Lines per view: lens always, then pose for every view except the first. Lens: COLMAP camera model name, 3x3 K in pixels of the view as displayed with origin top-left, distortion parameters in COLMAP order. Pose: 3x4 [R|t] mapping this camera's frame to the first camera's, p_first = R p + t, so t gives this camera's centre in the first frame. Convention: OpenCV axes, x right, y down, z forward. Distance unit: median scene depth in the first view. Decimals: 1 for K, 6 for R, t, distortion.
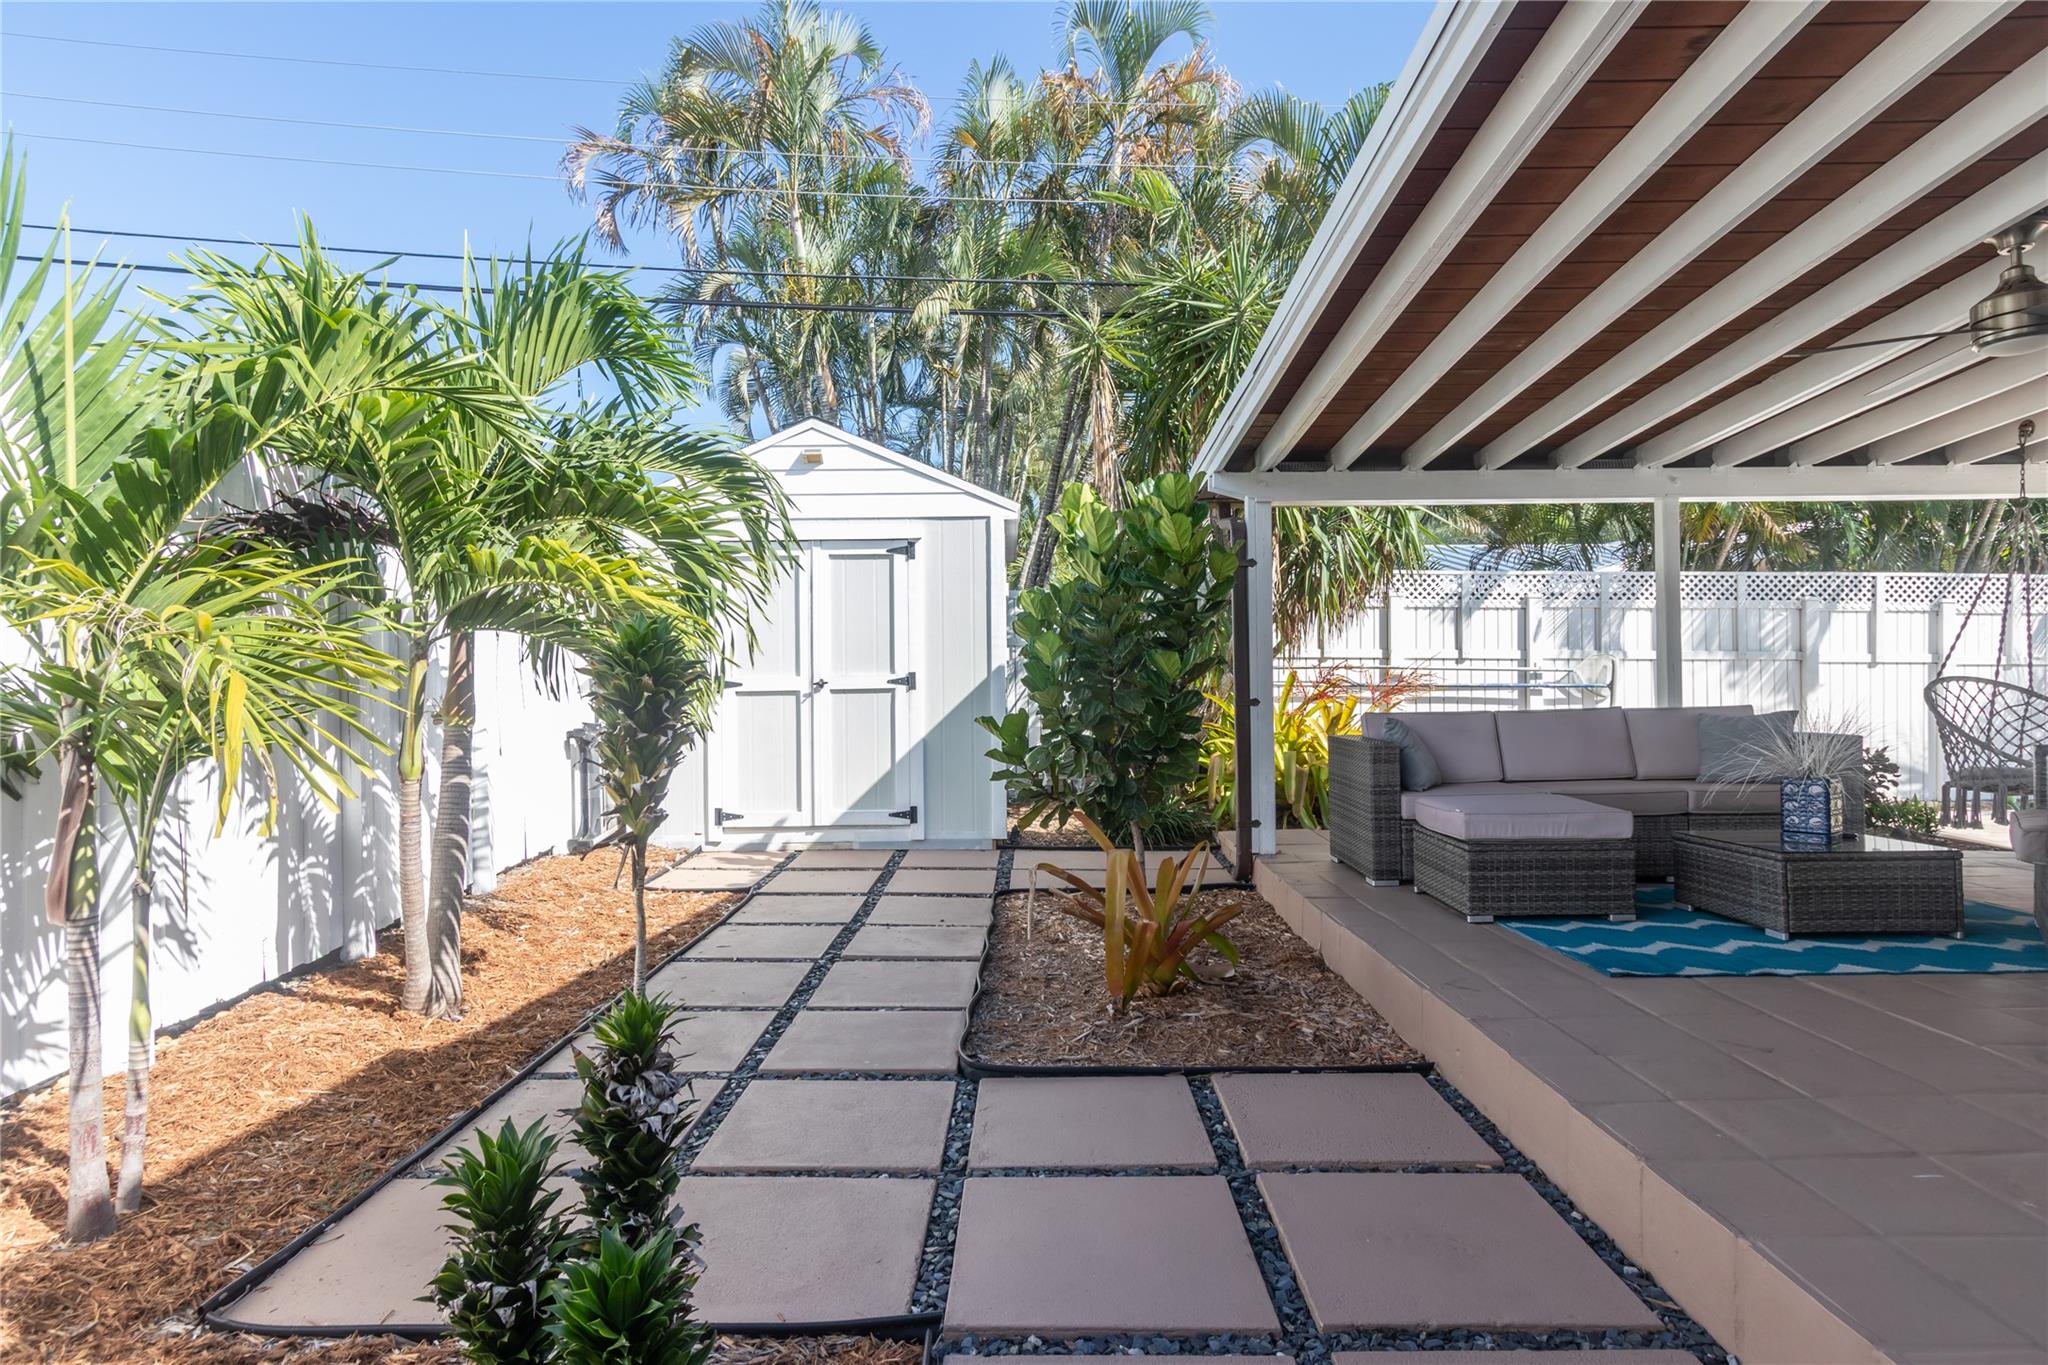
lens RADIAL K [[1143.1, 0, 1024.0], [0, 1143.1, 682.5], [0, 0, 1]] dist [-0.000137, -0.000056]
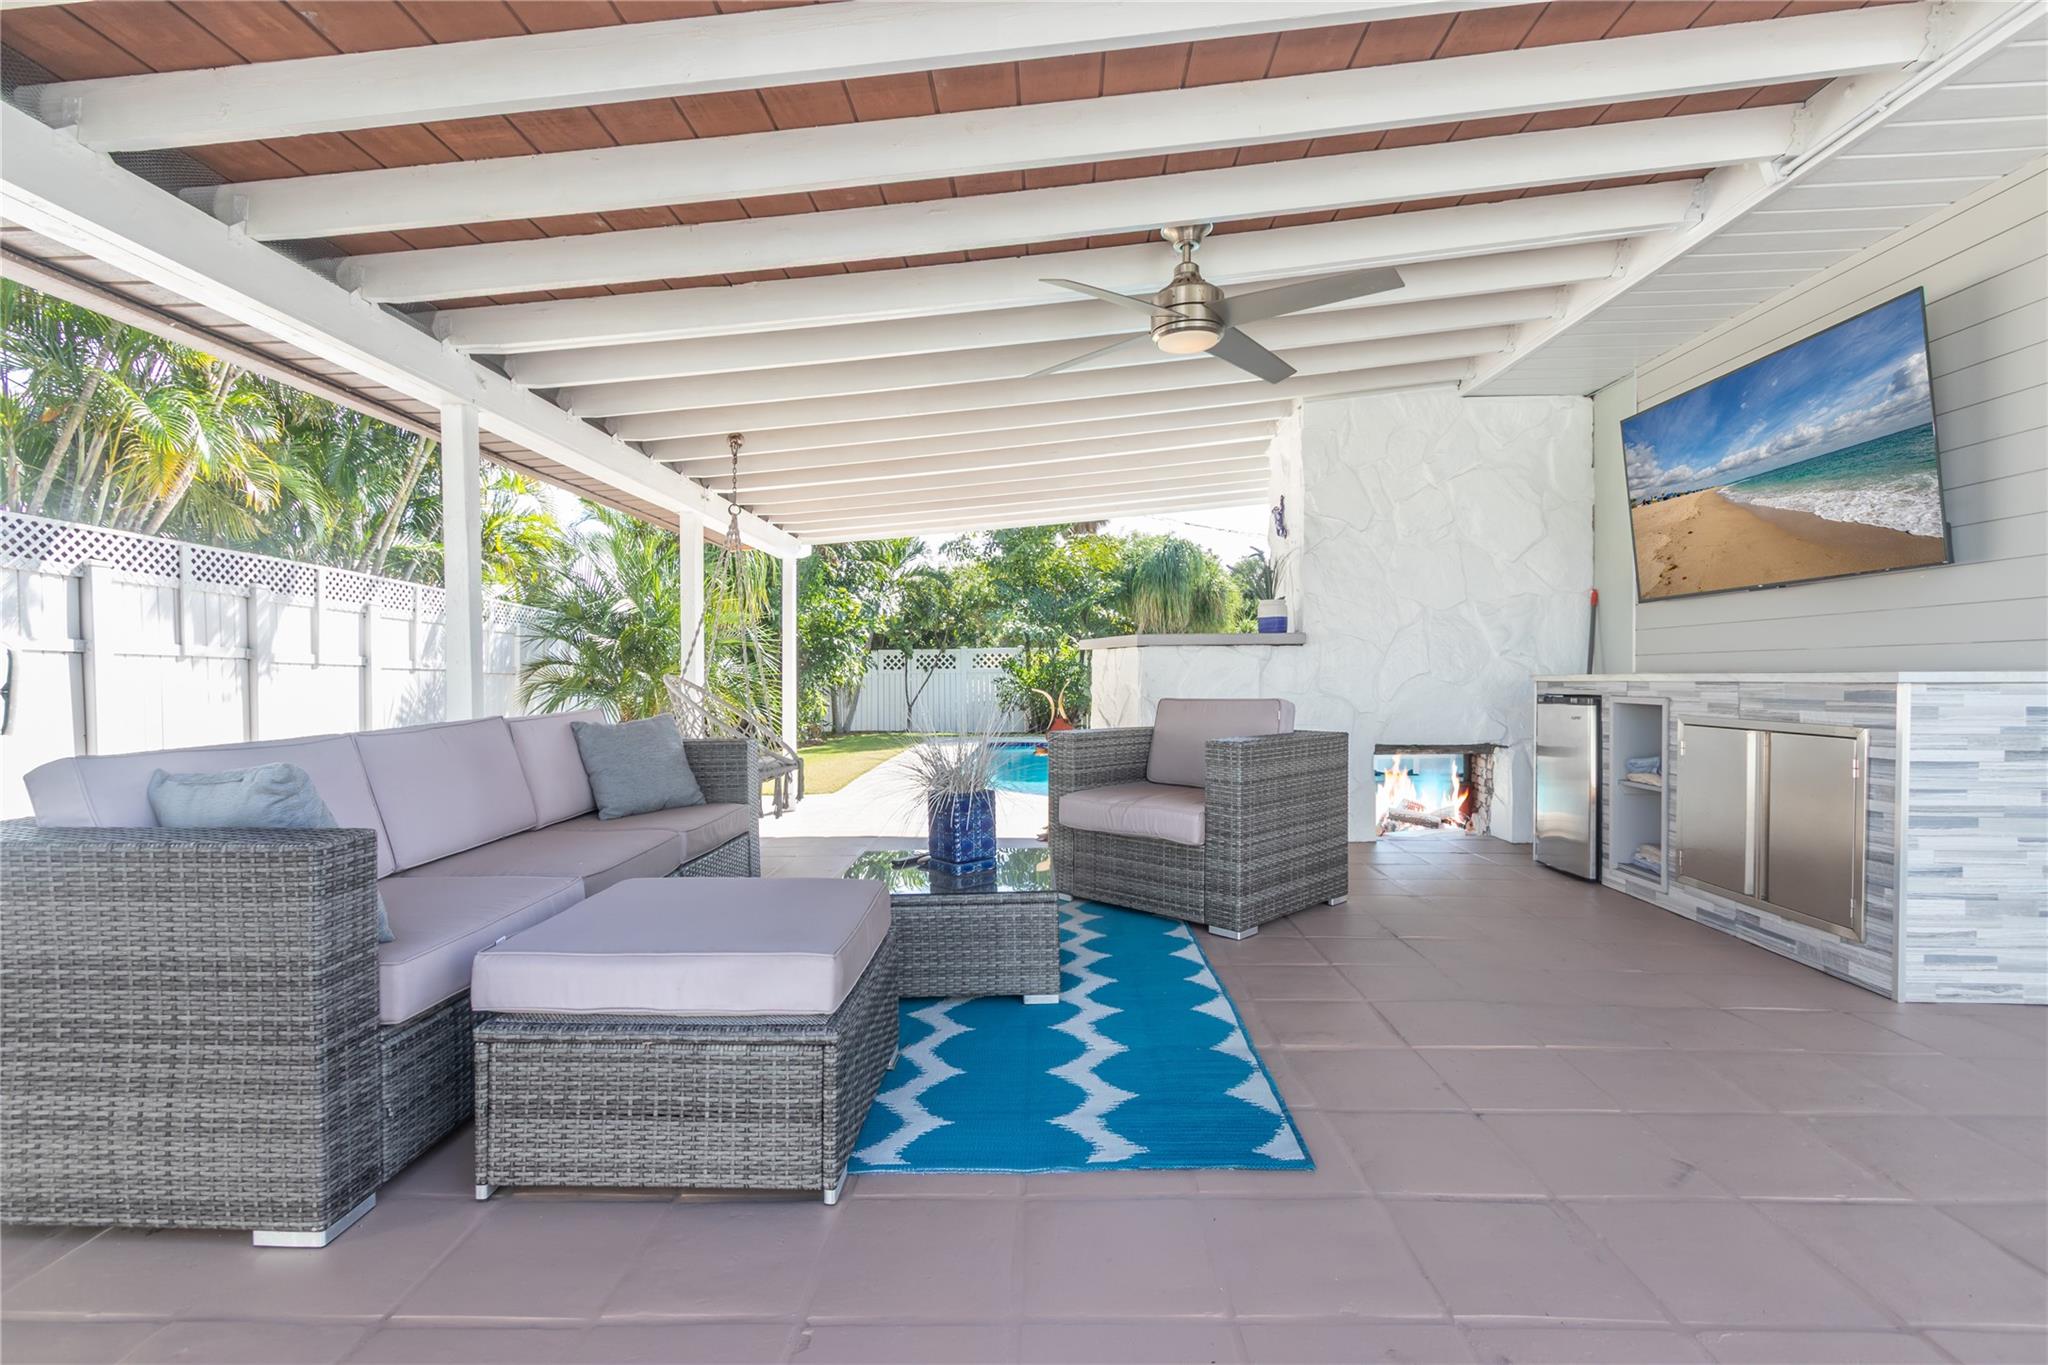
lens RADIAL K [[935.8, 0, 995.9], [0, 935.8, 679.8], [0, 0, 1]] dist [0.003380, 0.000367]
pose [[0.027562, 0.006406, 0.999600, 0.012855], [0.008157, 0.999945, -0.006633, 0.004515], [-0.999587, 0.008336, 0.027509, 0.441743]]
